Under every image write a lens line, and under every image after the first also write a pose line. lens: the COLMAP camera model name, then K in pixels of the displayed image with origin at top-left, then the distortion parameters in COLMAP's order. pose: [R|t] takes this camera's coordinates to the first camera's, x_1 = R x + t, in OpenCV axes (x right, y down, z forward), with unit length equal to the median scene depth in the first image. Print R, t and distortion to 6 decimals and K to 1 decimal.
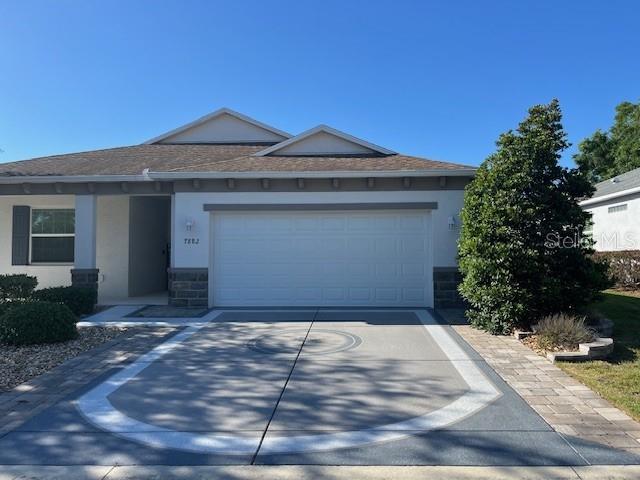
lens RADIAL K [[485.9, 0, 320.0], [0, 485.9, 240.0], [0, 0, 1]] dist [0.076339, -0.095783]
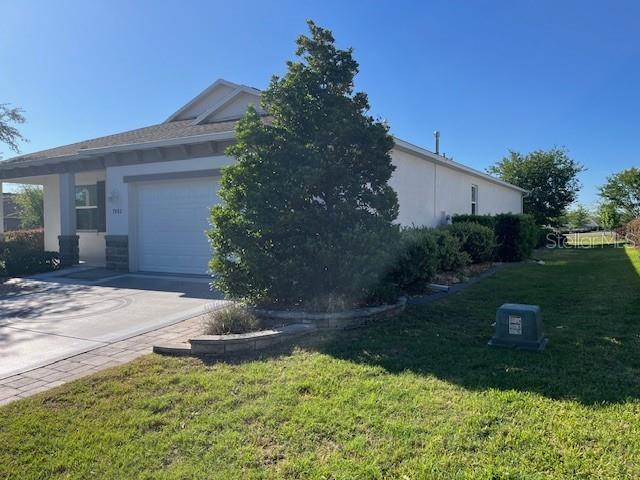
lens RADIAL K [[485.9, 0, 320.0], [0, 485.9, 240.0], [0, 0, 1]] dist [0.076339, -0.095783]
pose [[0.886007, 0.008456, -0.463595, 0.629346], [0.025432, 0.997442, 0.066797, 0.005259], [0.462974, -0.070973, 0.883526, 0.223221]]
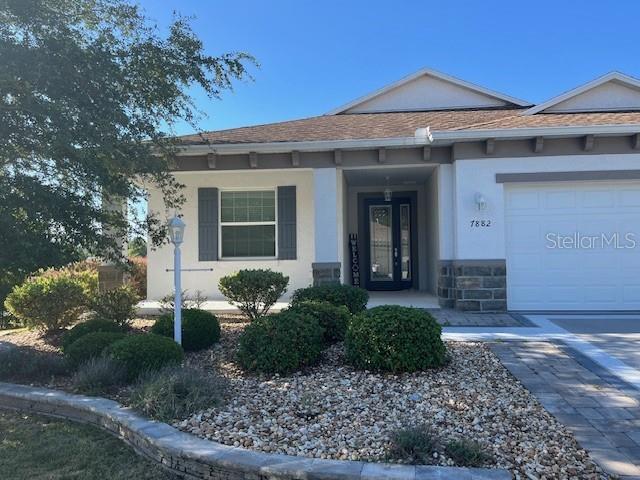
lens RADIAL K [[500.3, 0, 320.0], [0, 500.3, 240.0], [0, 0, 1]] dist [0.006812, -0.003917]
pose [[0.999131, -0.012308, -0.039828, -0.461860], [0.012046, 0.999904, -0.006813, 0.028949], [0.039908, 0.006327, 0.999183, 0.215748]]
